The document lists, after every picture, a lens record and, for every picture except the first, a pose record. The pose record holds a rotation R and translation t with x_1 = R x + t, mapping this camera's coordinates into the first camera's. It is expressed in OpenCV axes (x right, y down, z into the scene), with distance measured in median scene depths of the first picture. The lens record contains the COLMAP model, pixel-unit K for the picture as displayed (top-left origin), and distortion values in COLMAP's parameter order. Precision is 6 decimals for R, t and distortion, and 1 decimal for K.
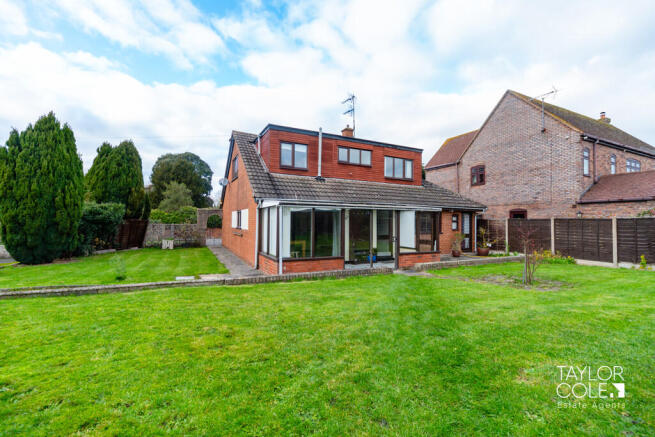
lens RADIAL K [[284.7, 0, 330.1], [0, 284.7, 218.6], [0, 0, 1]] dist [-0.003181, -0.001055]
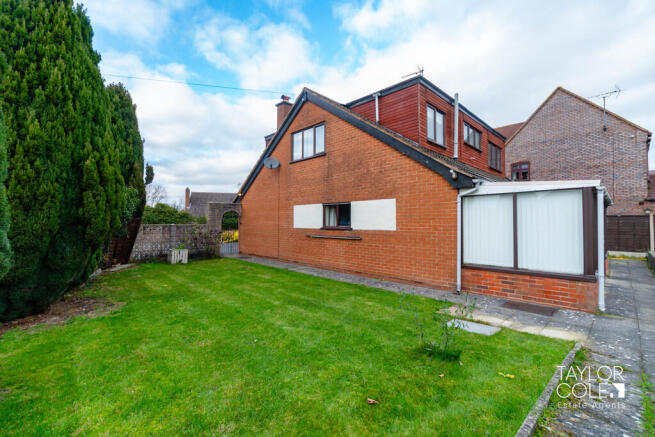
lens RADIAL K [[284.7, 0, 325.9], [0, 284.7, 217.4], [0, 0, 1]] dist [-0.003181, -0.001055]
pose [[0.955465, -0.001400, 0.295101, -0.541156], [0.003164, 0.999980, -0.005500, 0.010252], [-0.295088, 0.006188, 0.955450, 0.354389]]
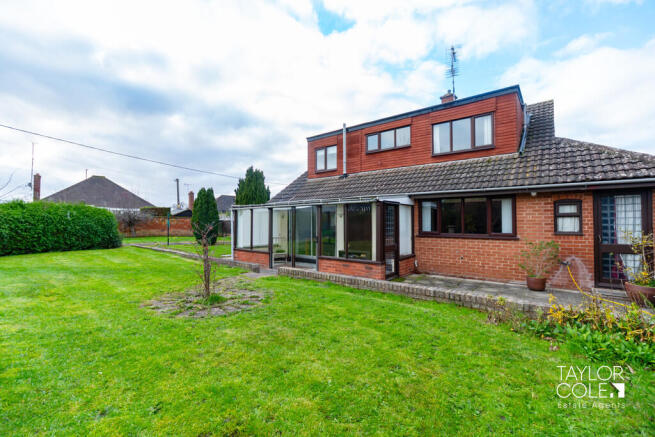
lens RADIAL K [[284.7, 0, 328.4], [0, 284.7, 220.3], [0, 0, 1]] dist [-0.003181, -0.001055]
pose [[0.426552, -0.022833, -0.904175, 0.781752], [0.018567, 0.999692, -0.016486, 0.024651], [0.904273, -0.009756, 0.426844, 0.510258]]
